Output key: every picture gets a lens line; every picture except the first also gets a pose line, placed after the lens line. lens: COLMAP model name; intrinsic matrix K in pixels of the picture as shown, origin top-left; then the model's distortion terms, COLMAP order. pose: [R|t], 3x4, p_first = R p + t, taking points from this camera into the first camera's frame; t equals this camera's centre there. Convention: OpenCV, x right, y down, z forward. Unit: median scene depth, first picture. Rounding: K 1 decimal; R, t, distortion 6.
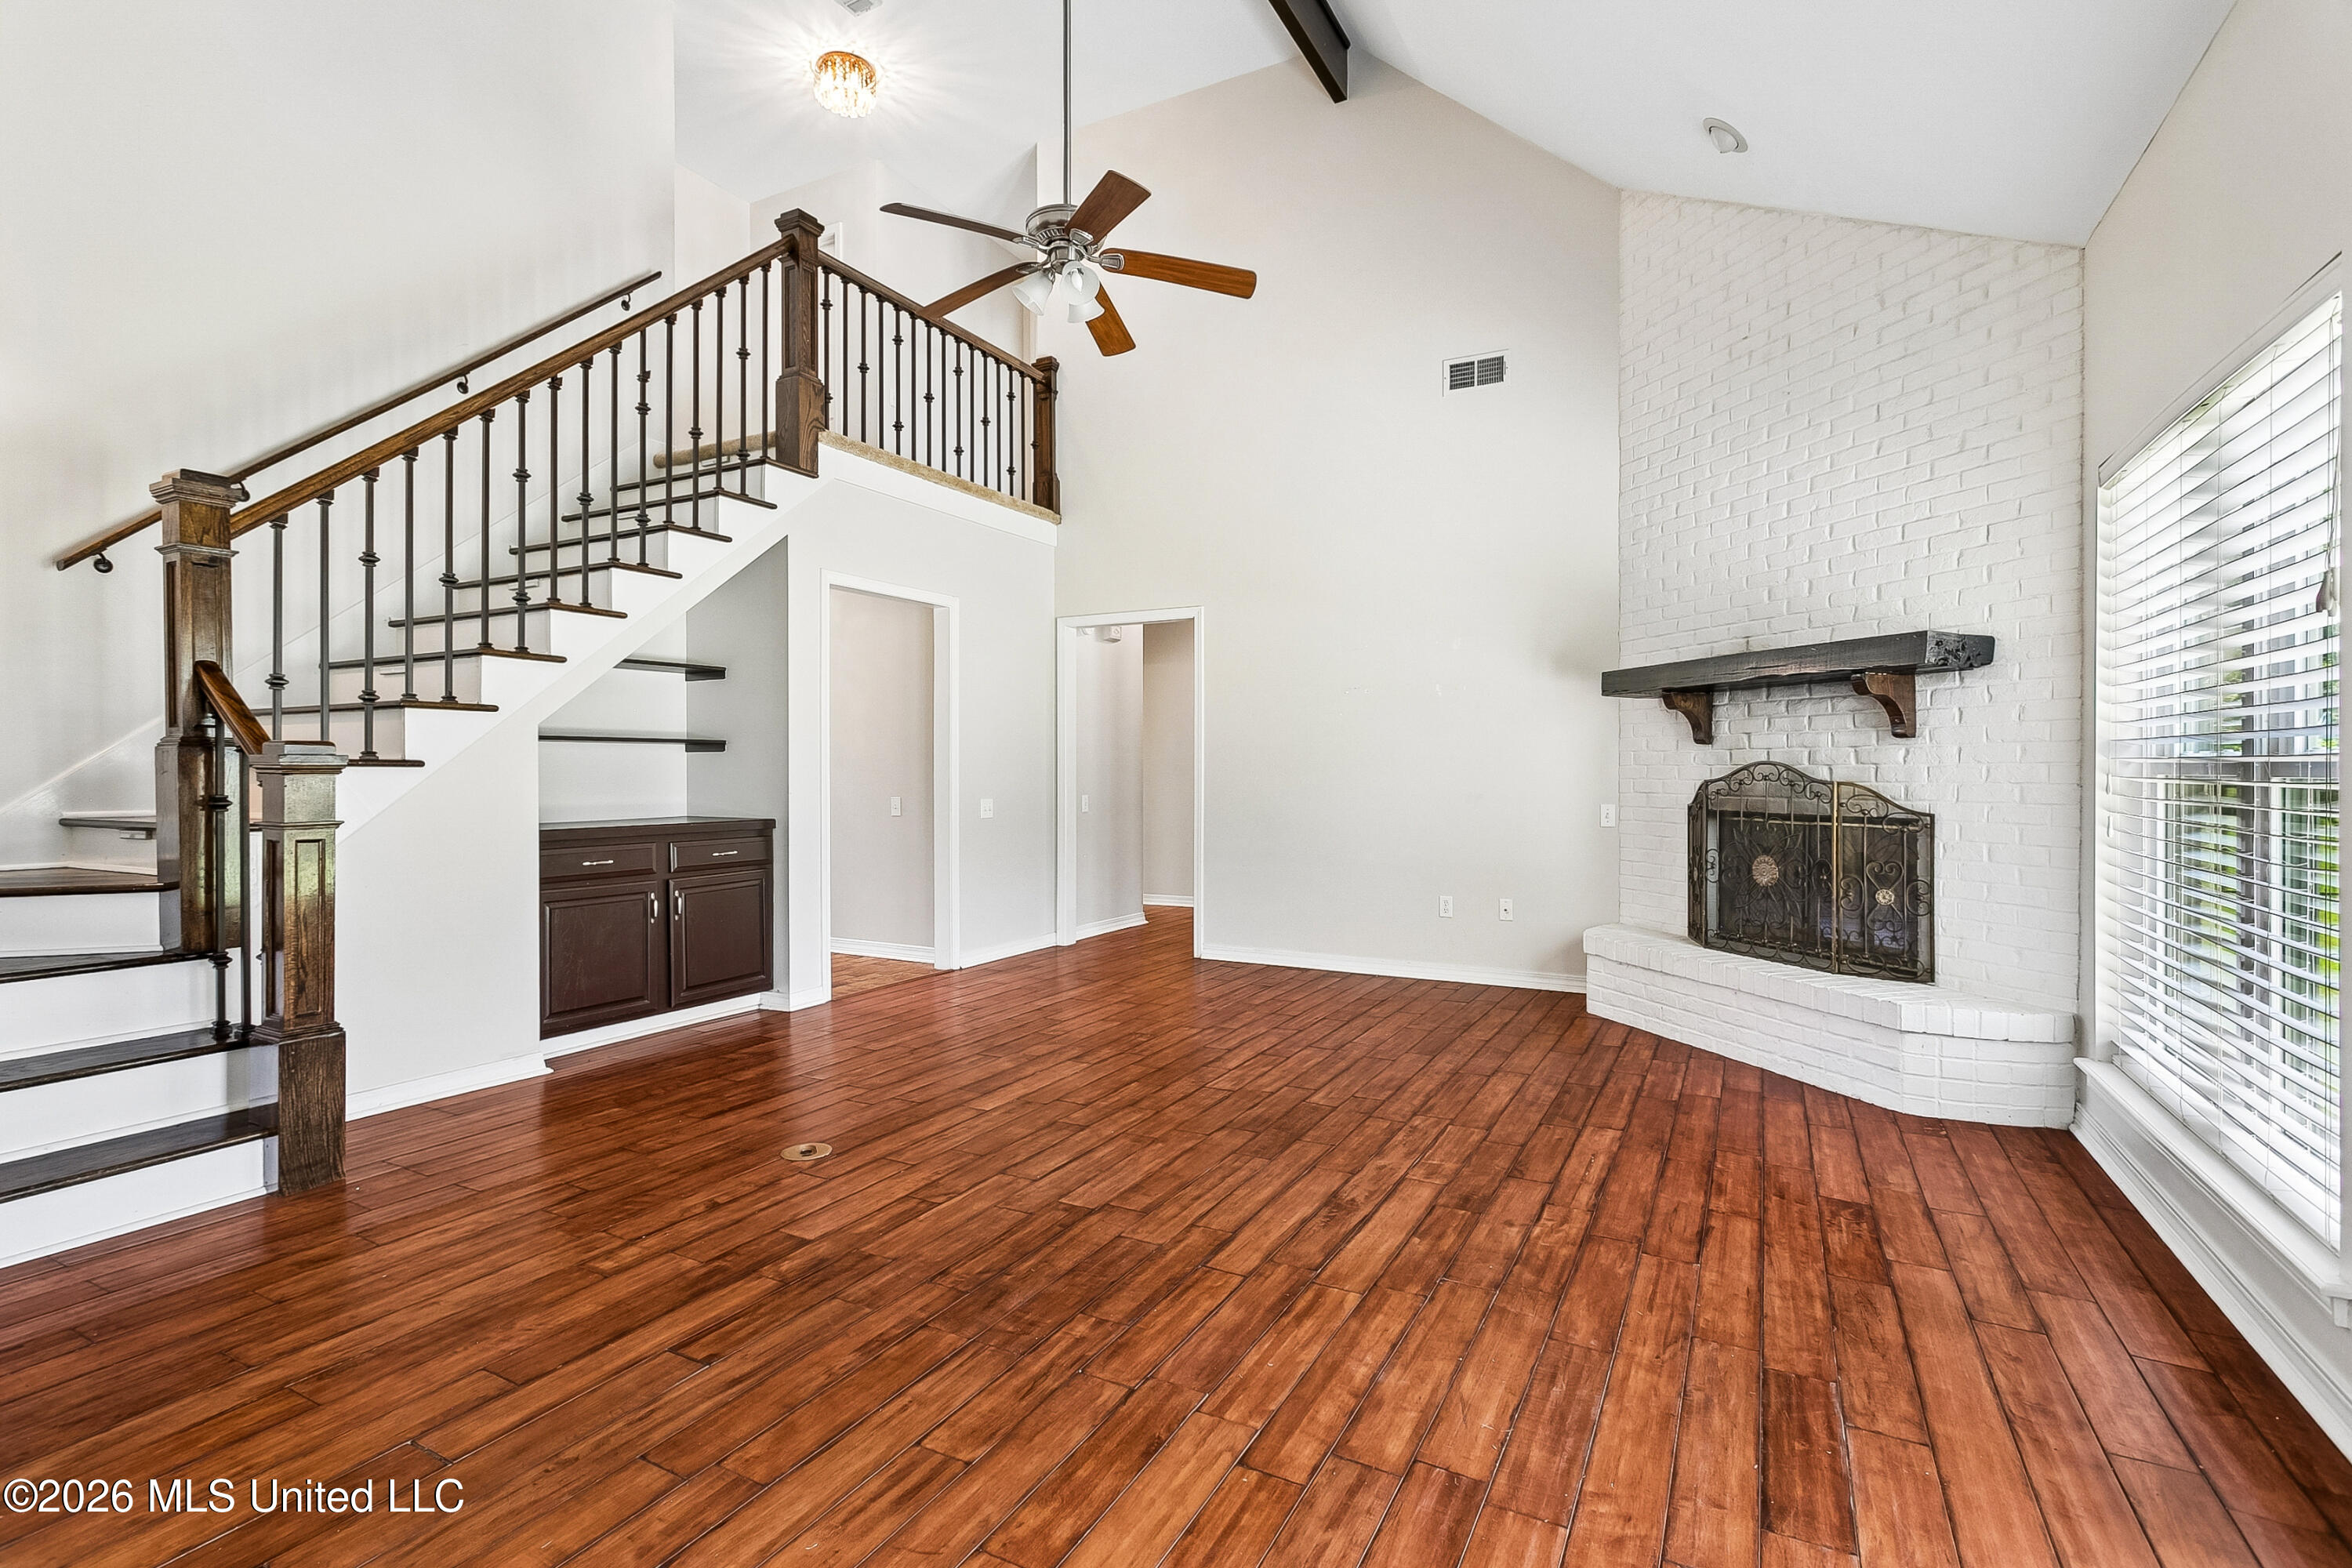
lens RADIAL K [[1110.9, 0, 1162.4], [0, 1110.9, 774.0], [0, 0, 1]] dist [0.000699, 0.000177]
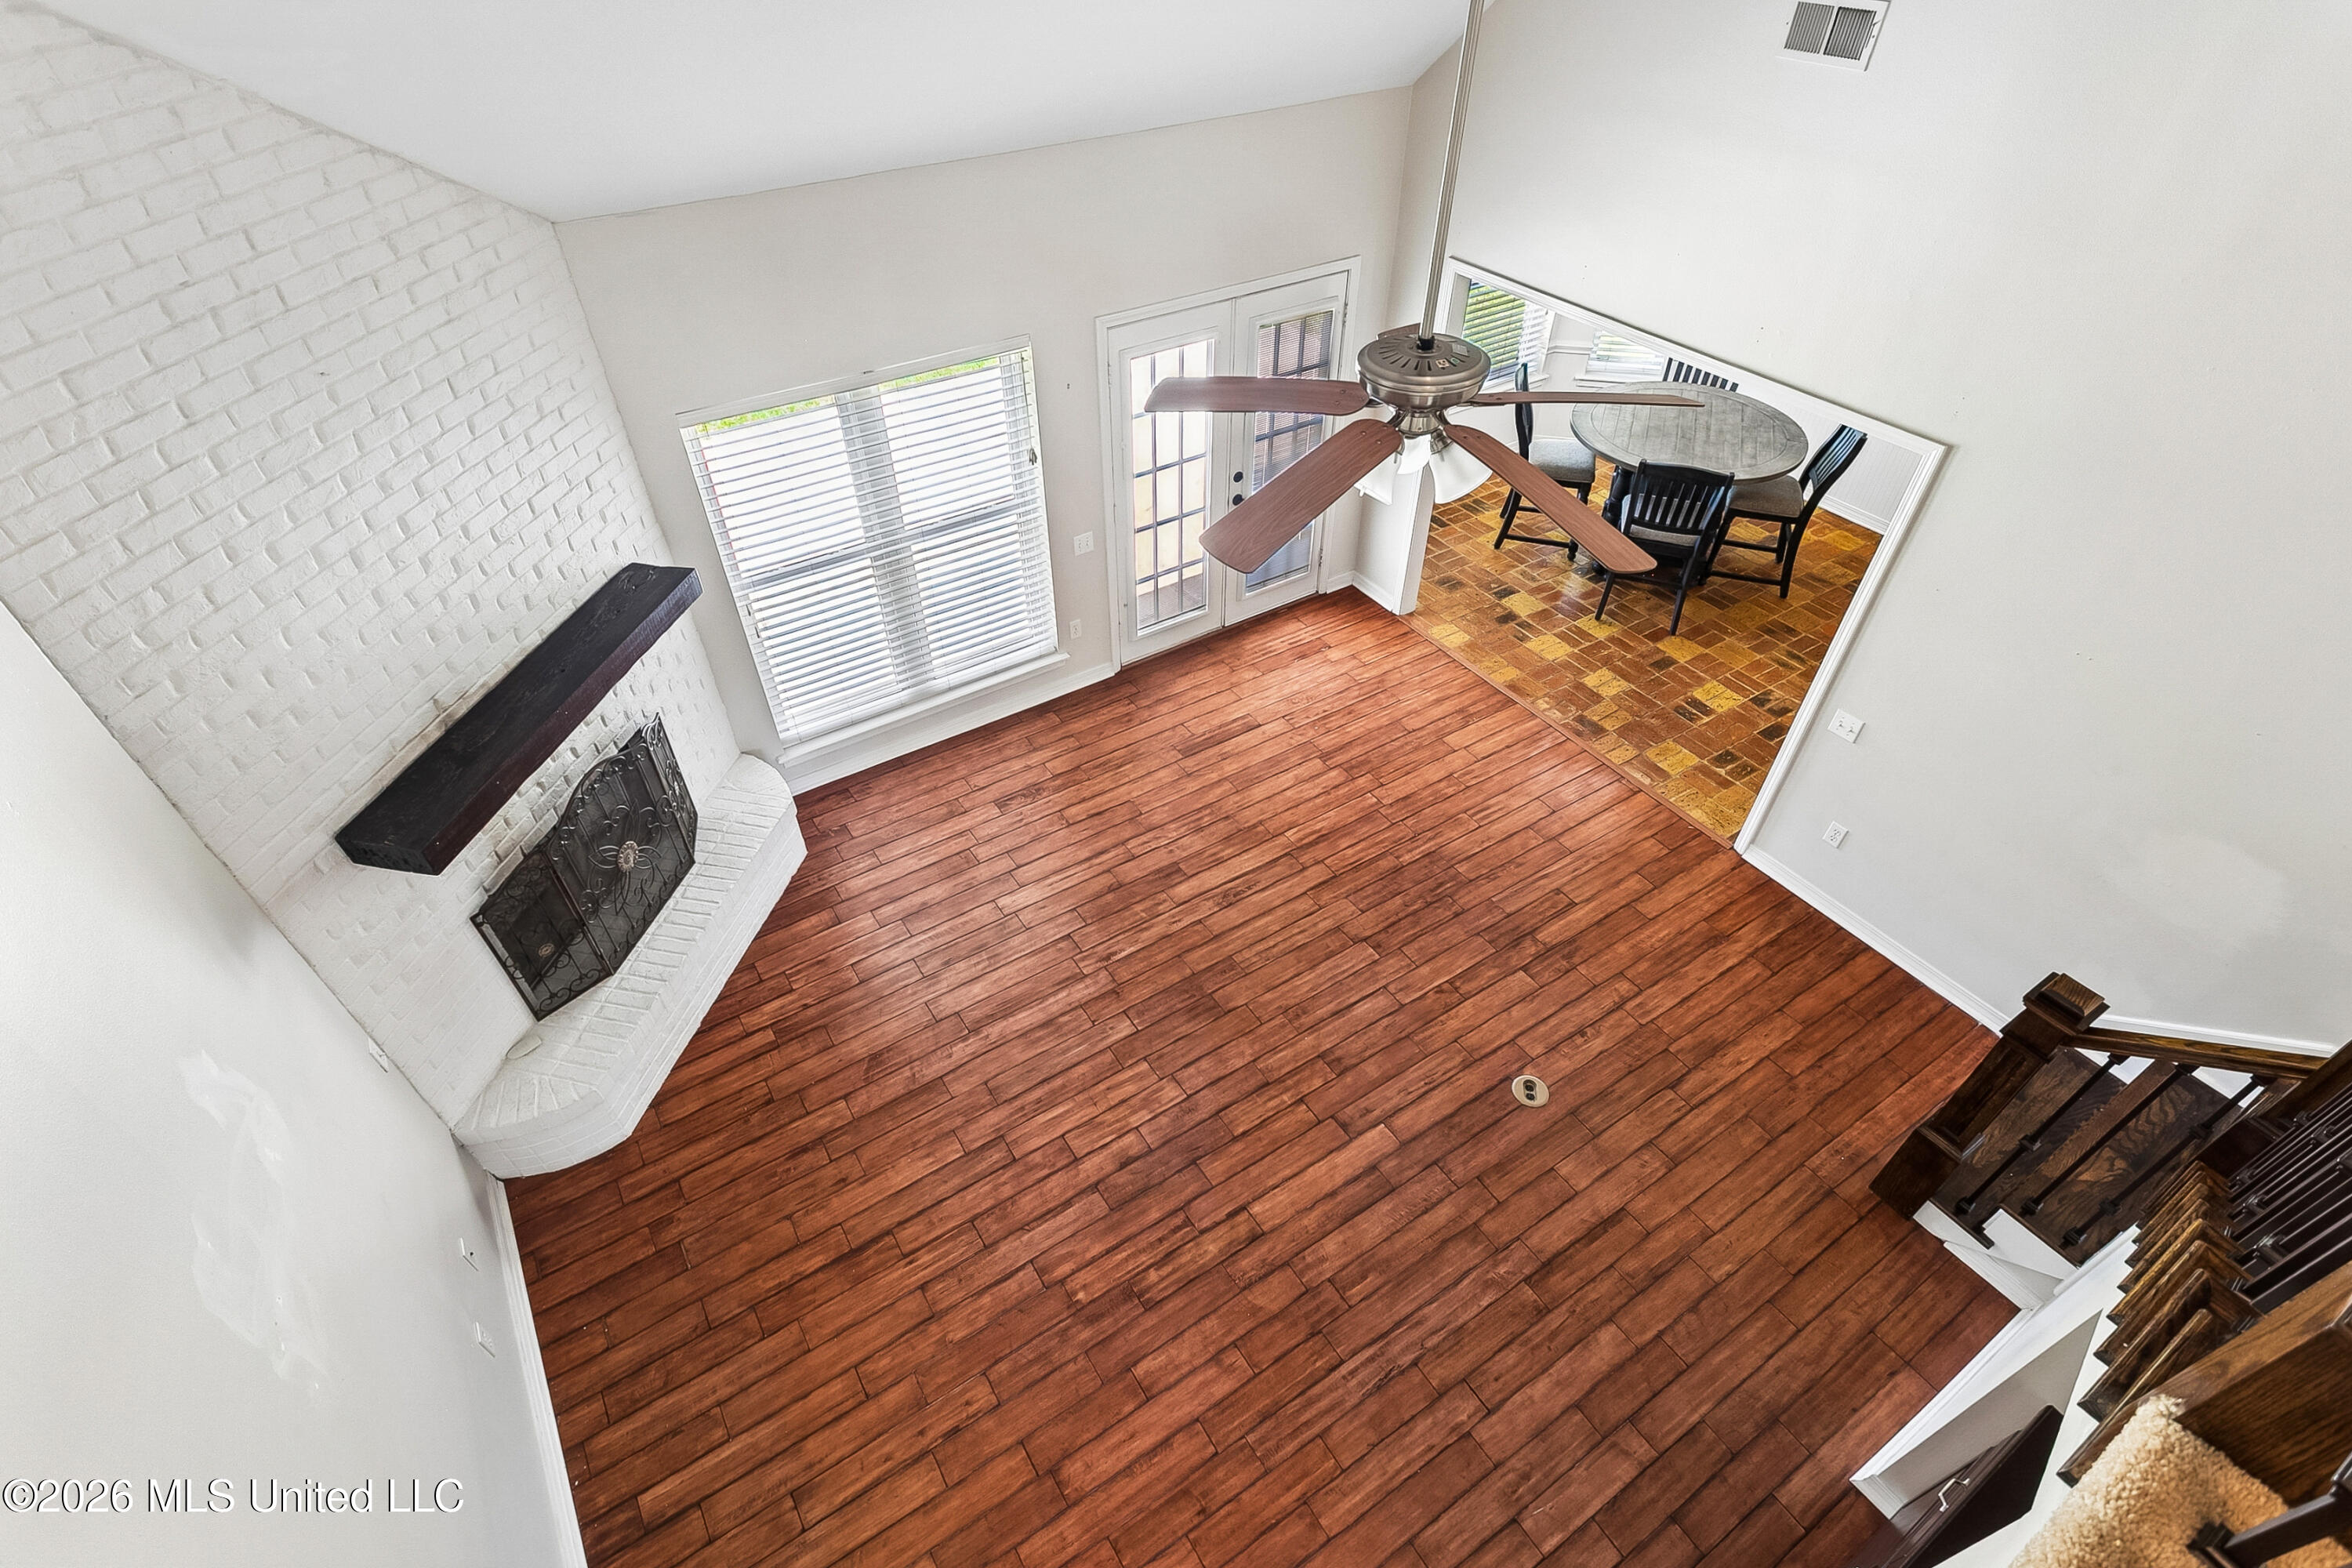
lens RADIAL K [[1104.0, 0, 1176.0], [0, 1104.0, 784.0], [0, 0, 1]] dist [0.002151, 0.000896]
pose [[-0.878017, -0.320792, 0.355217, -0.323689], [0.003005, 0.738444, 0.674308, -0.921966], [-0.478621, 0.593121, -0.647402, 2.014123]]
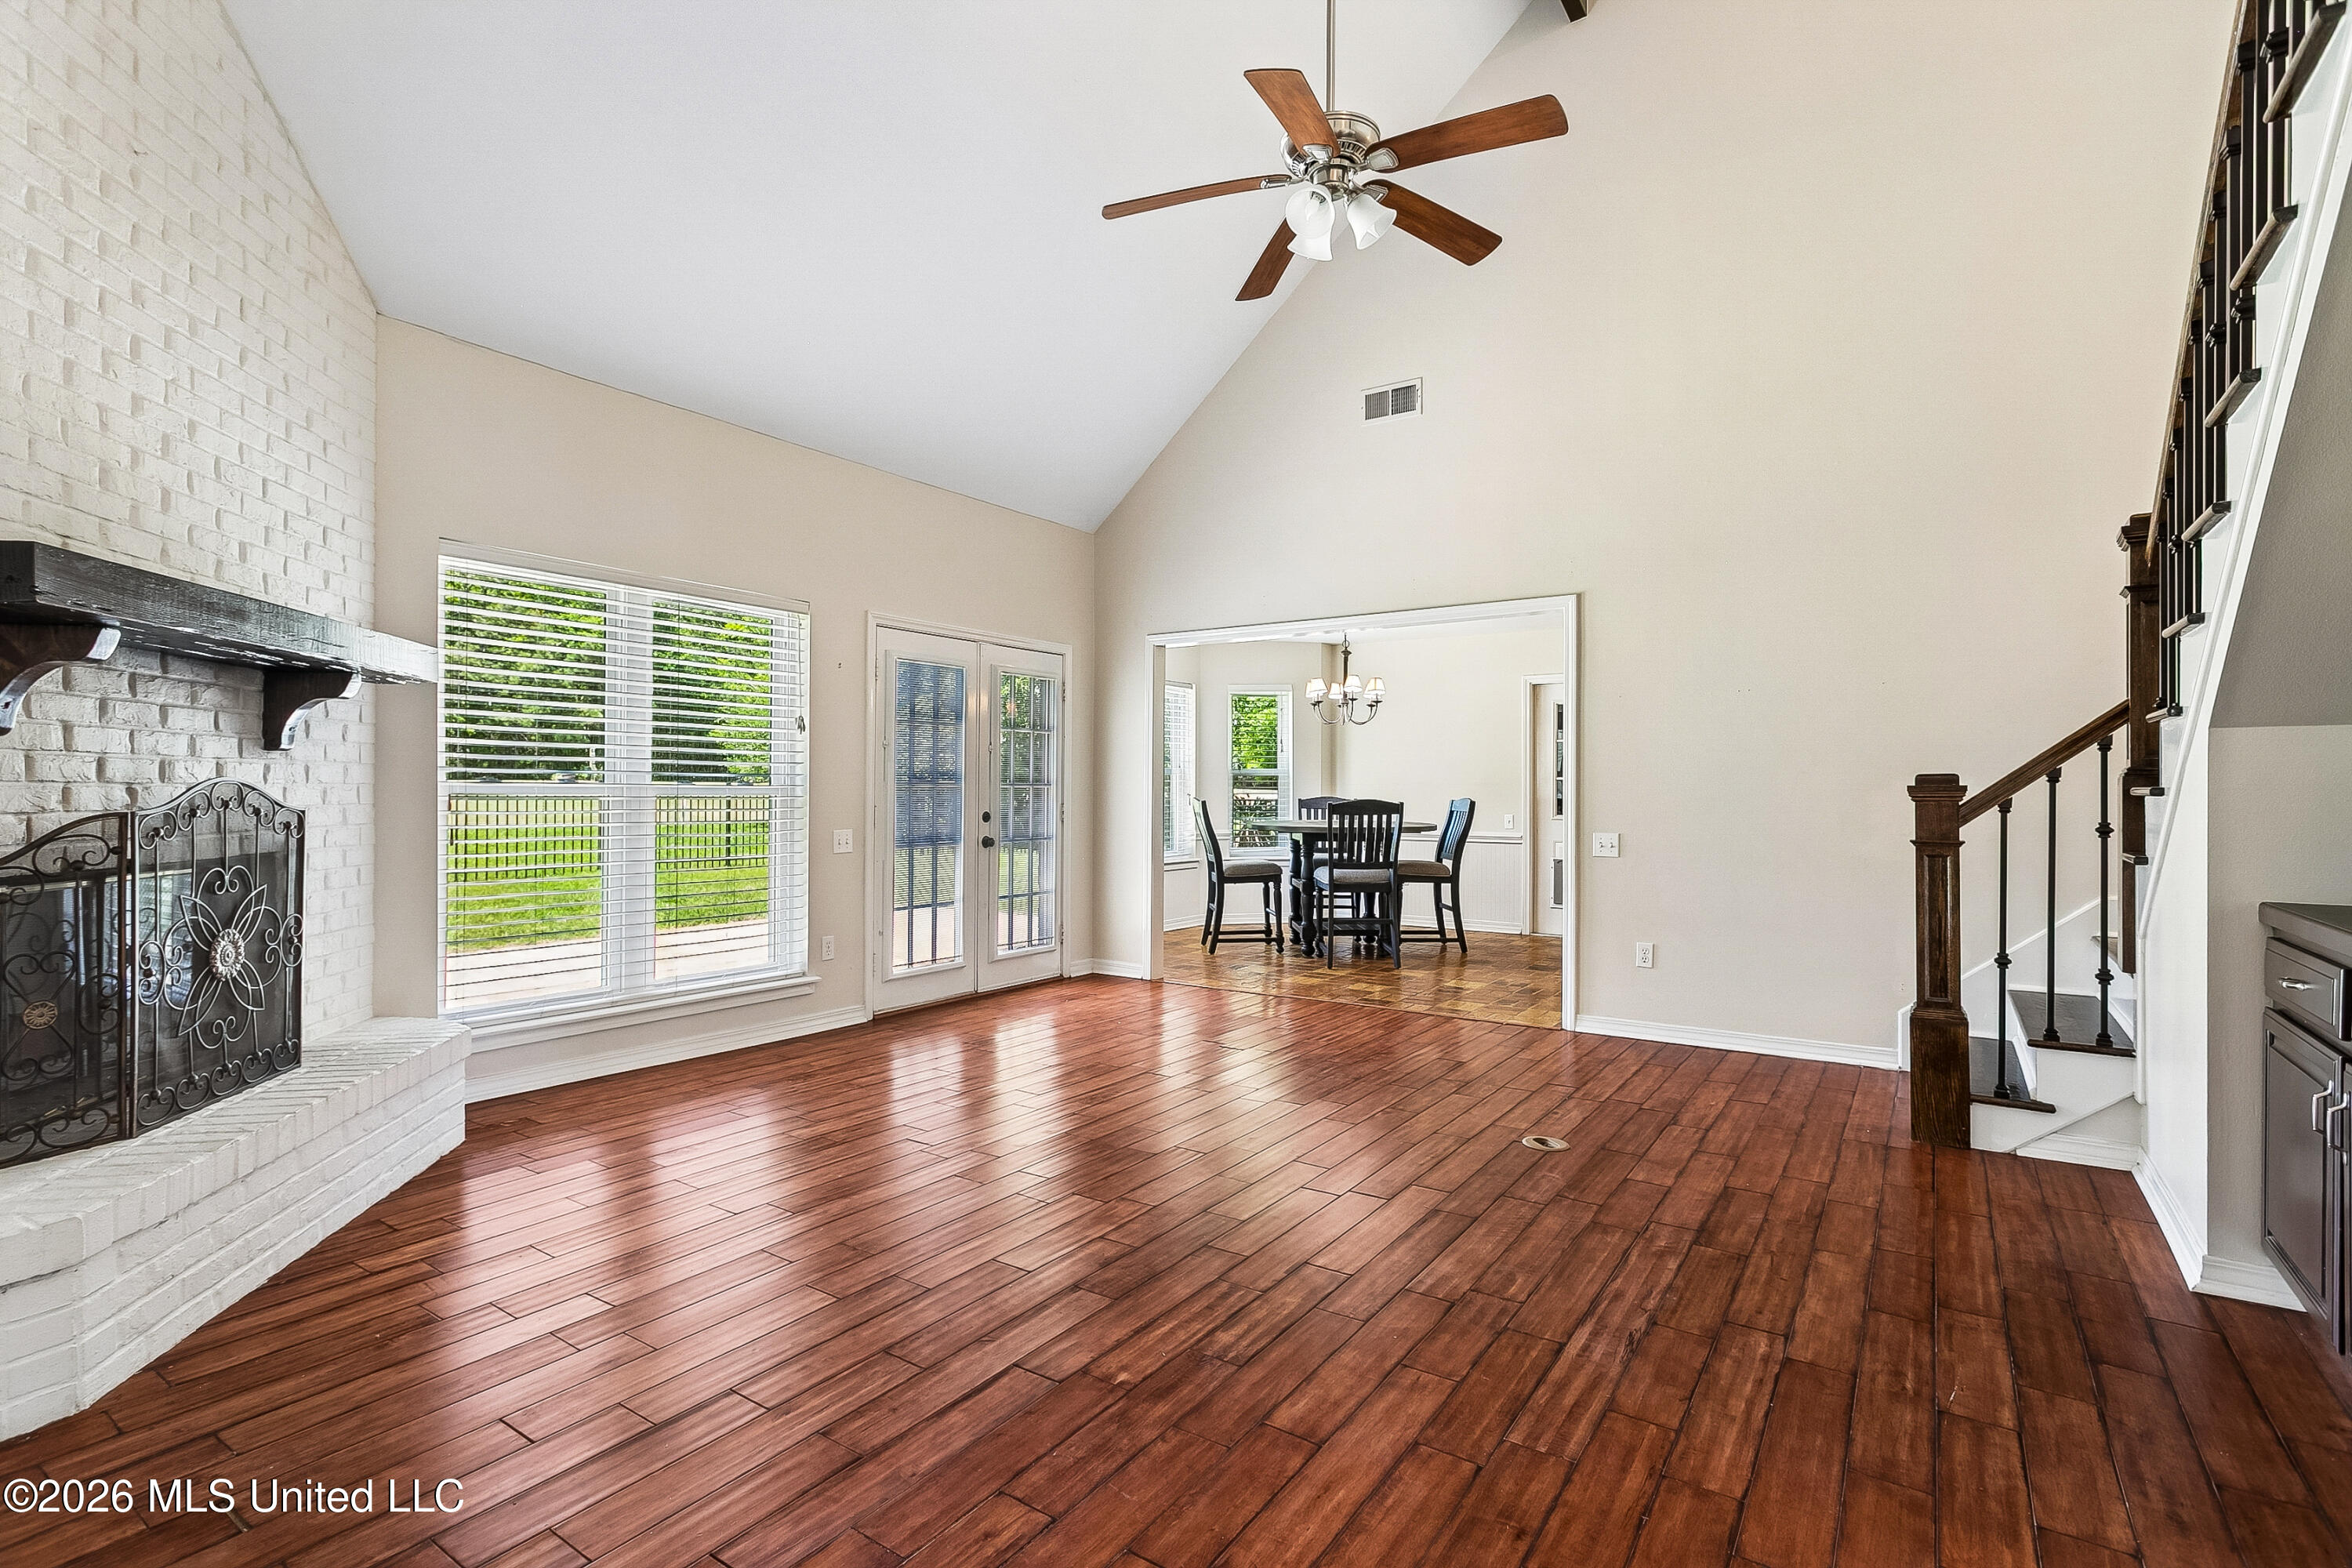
lens RADIAL K [[1087.3, 0, 1165.5], [0, 1087.3, 789.8], [0, 0, 1]] dist [0.001799, 0.000563]
pose [[-0.994198, -0.002676, 0.107534, -0.066081], [-0.002848, 0.999995, -0.001441, -0.007865], [-0.107530, -0.001739, -0.994200, 2.284336]]
